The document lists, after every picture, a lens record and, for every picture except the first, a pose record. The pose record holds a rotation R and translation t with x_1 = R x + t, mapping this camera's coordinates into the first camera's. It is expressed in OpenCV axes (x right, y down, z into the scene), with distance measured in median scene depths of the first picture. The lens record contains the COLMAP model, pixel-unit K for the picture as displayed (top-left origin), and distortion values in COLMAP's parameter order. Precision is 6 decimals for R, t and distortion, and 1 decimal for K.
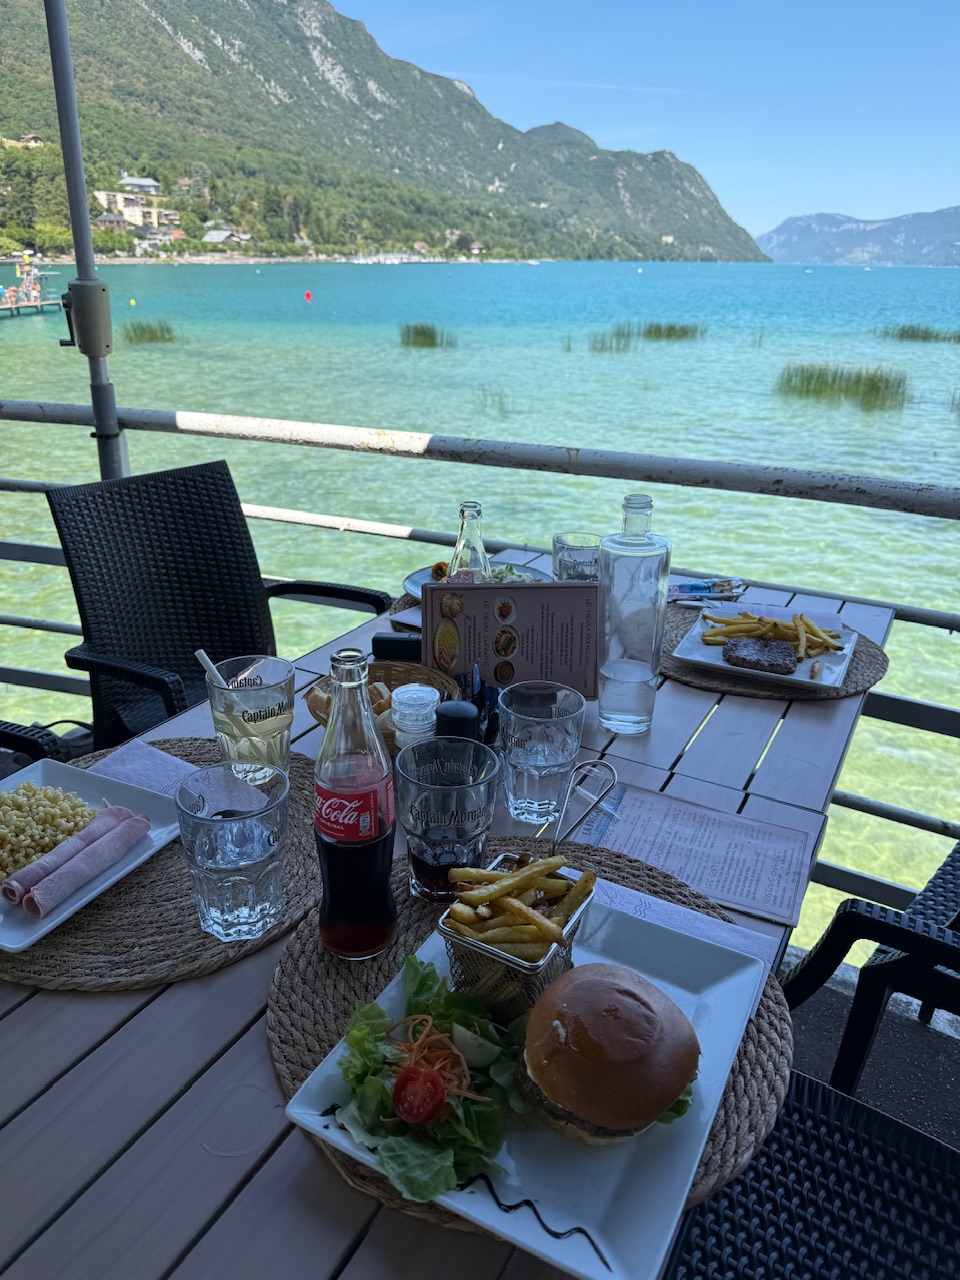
lens RADIAL K [[870.1, 0, 464.4], [0, 870.1, 635.4], [0, 0, 1]] dist [-0.001607, -0.006610]
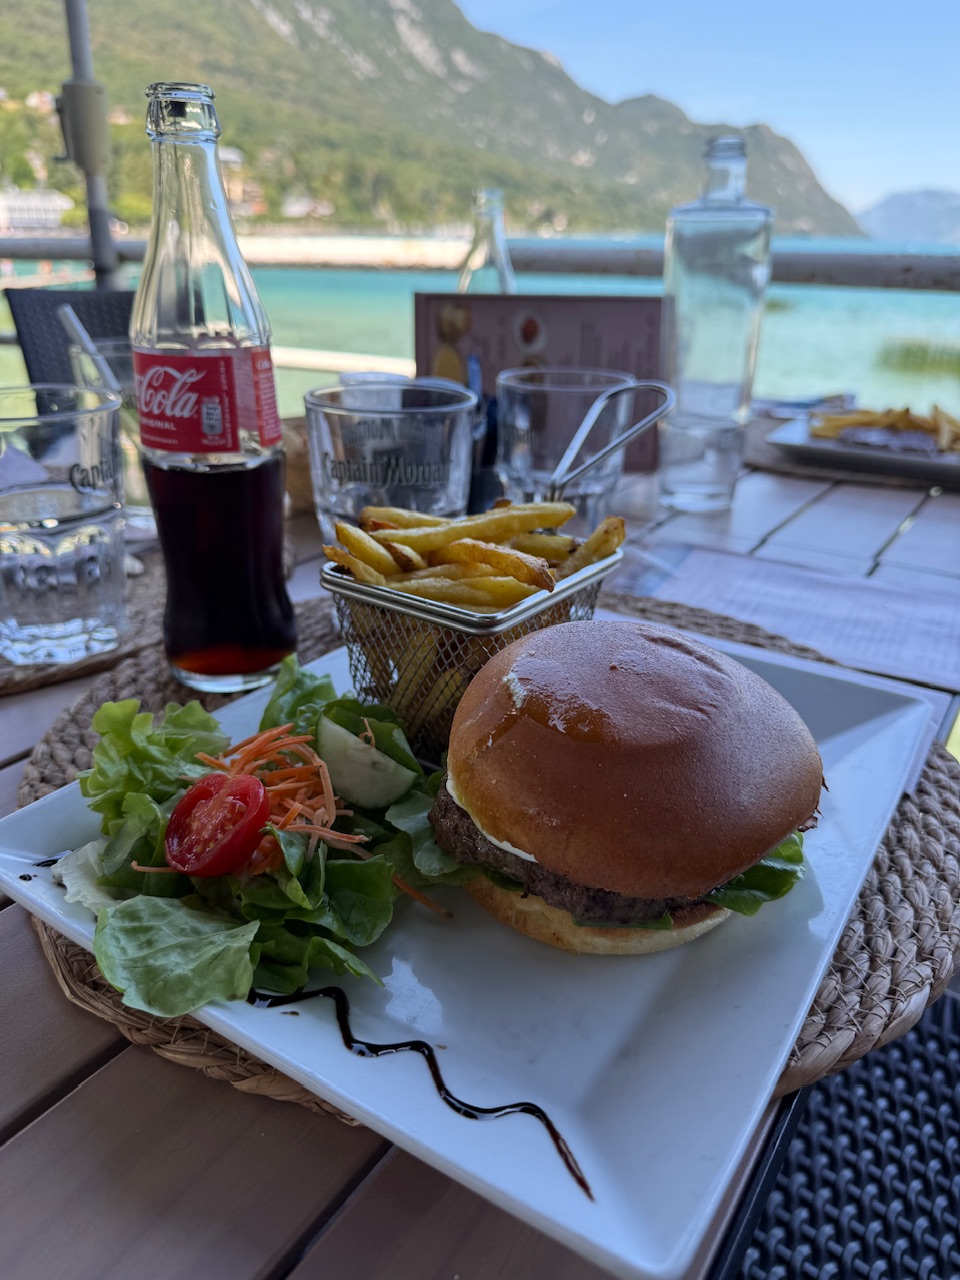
lens RADIAL K [[883.8, 0, 480.0], [0, 883.8, 640.0], [0, 0, 1]] dist [-0.039306, 0.005677]
pose [[0.997214, 0.034917, -0.065914, 0.102632], [-0.034547, 0.999380, 0.006734, 0.363290], [0.066108, -0.004439, 0.997803, 0.459679]]
